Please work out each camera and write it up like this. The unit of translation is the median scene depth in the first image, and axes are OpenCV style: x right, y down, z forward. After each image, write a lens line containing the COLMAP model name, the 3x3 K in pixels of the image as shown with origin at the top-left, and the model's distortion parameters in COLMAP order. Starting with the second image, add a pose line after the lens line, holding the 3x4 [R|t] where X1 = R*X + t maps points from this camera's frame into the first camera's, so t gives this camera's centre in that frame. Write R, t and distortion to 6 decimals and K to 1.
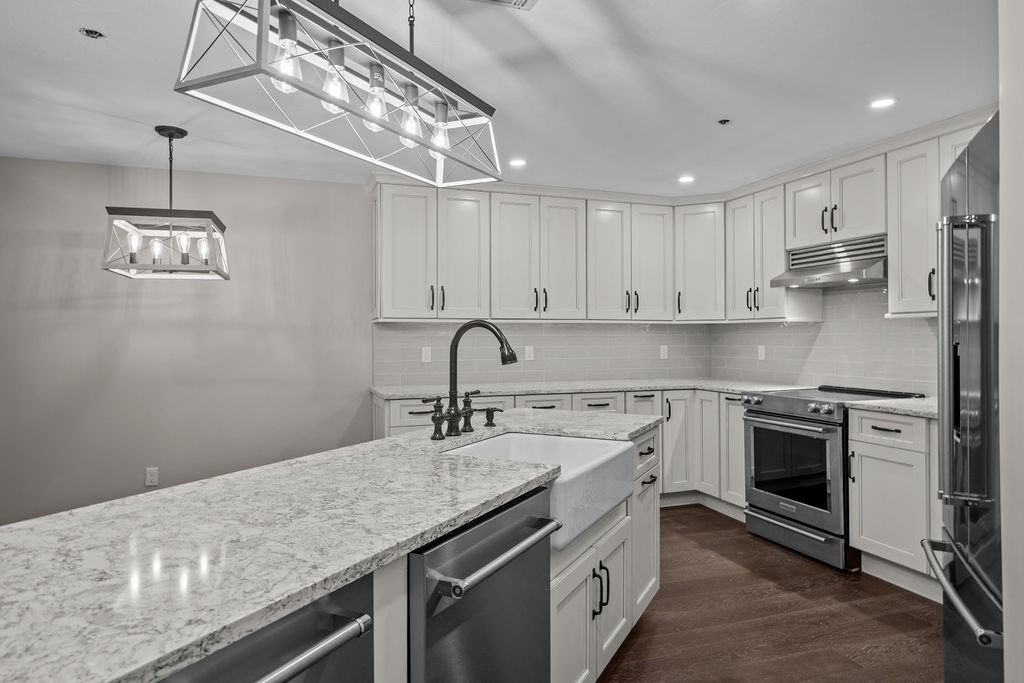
lens RADIAL K [[629.0, 0, 509.0], [0, 629.0, 335.3], [0, 0, 1]] dist [-0.001437, -0.002602]
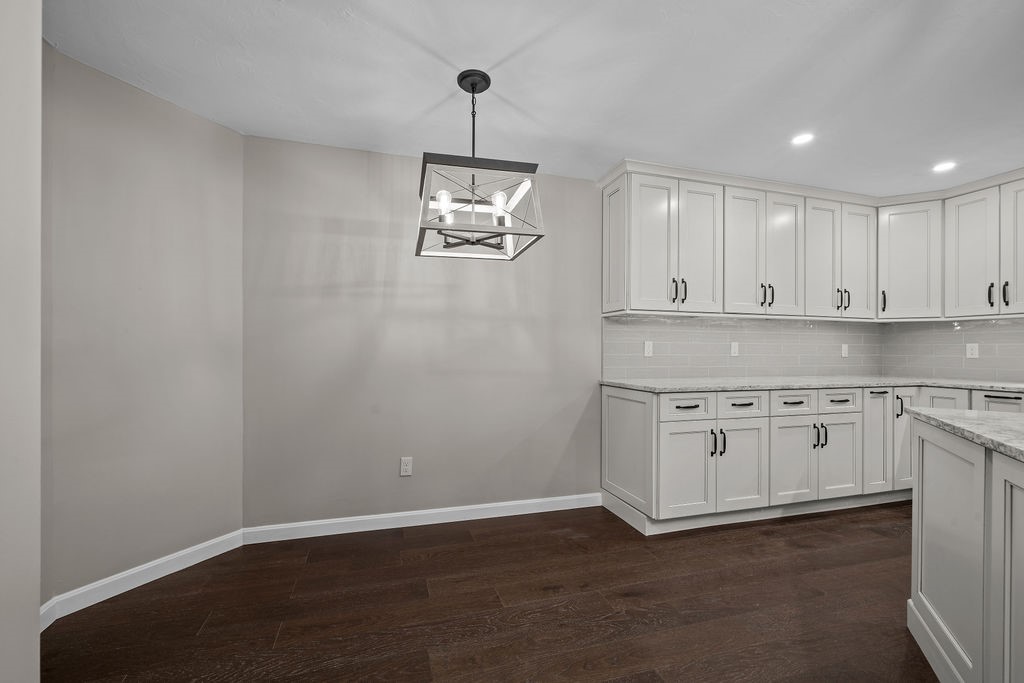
lens RADIAL K [[417.8, 0, 501.3], [0, 417.8, 345.5], [0, 0, 1]] dist [-0.003885, 0.000083]
pose [[0.998108, 0.007239, -0.061064, -0.338219], [-0.007299, 0.999973, -0.000770, 0.028218], [0.061057, 0.001214, 0.998134, 0.315108]]
